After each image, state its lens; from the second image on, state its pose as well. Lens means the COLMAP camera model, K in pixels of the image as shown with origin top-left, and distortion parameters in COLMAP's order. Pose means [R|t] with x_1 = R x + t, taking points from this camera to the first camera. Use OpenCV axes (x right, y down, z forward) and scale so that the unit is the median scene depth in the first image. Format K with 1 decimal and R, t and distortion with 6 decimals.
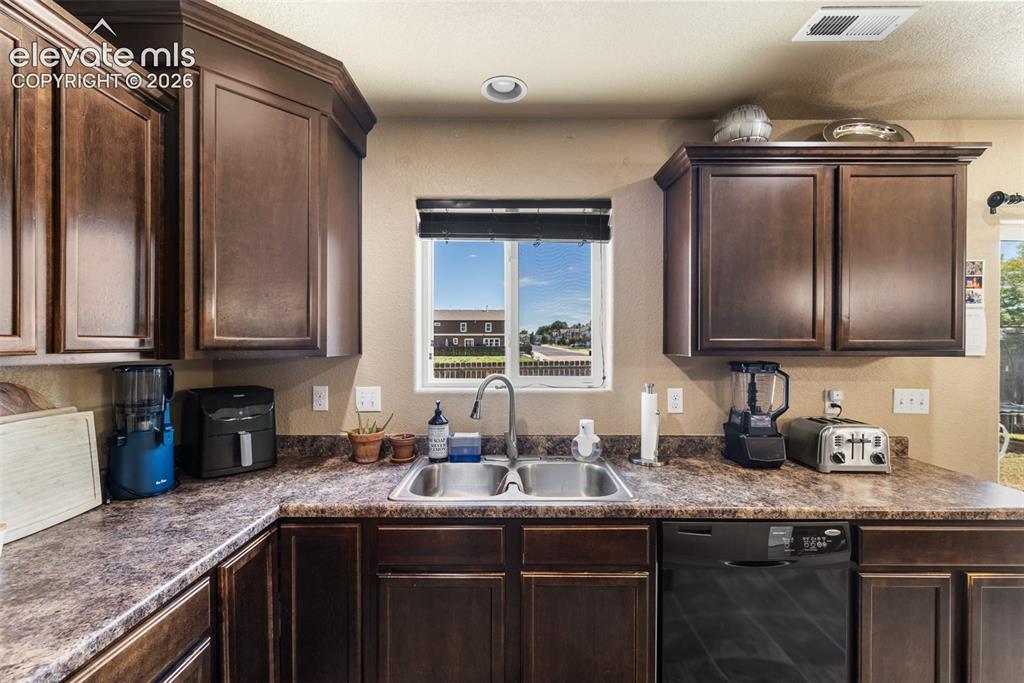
lens RADIAL K [[442.7, 0, 509.2], [0, 442.7, 343.3], [0, 0, 1]] dist [0.000726, 0.000207]
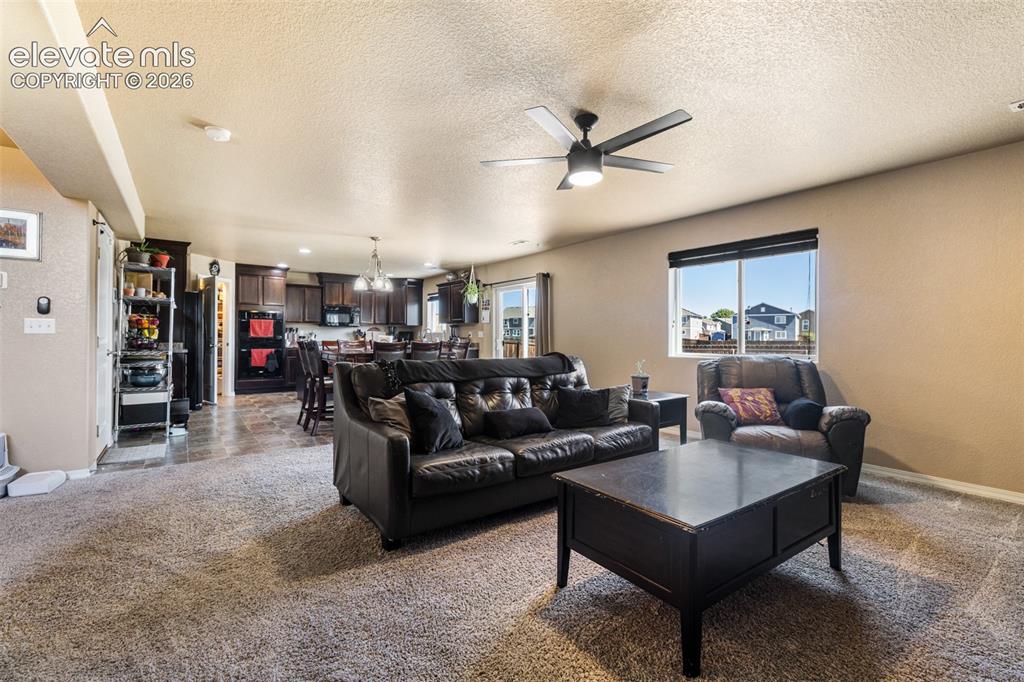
lens RADIAL K [[448.1, 0, 506.5], [0, 448.1, 338.8], [0, 0, 1]] dist [-0.000552, 0.000053]
pose [[0.588935, 0.004392, -0.808168, 5.098781], [-0.005621, 0.999983, 0.001338, 0.189840], [0.808161, 0.003755, 0.588950, -1.450640]]
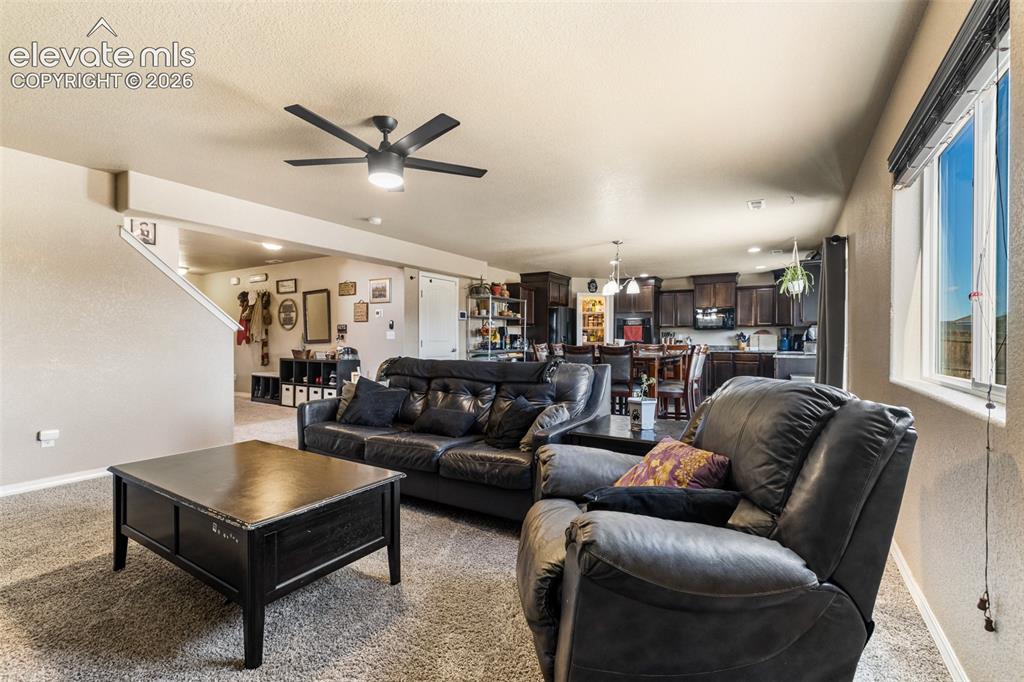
lens RADIAL K [[453.2, 0, 509.2], [0, 453.2, 342.0], [0, 0, 1]] dist [-0.001784, 0.000004]
pose [[-0.521800, 0.000999, -0.853067, 5.125421], [-0.004332, 0.999983, 0.003821, 0.188556], [0.853057, 0.005689, -0.521787, 0.870586]]
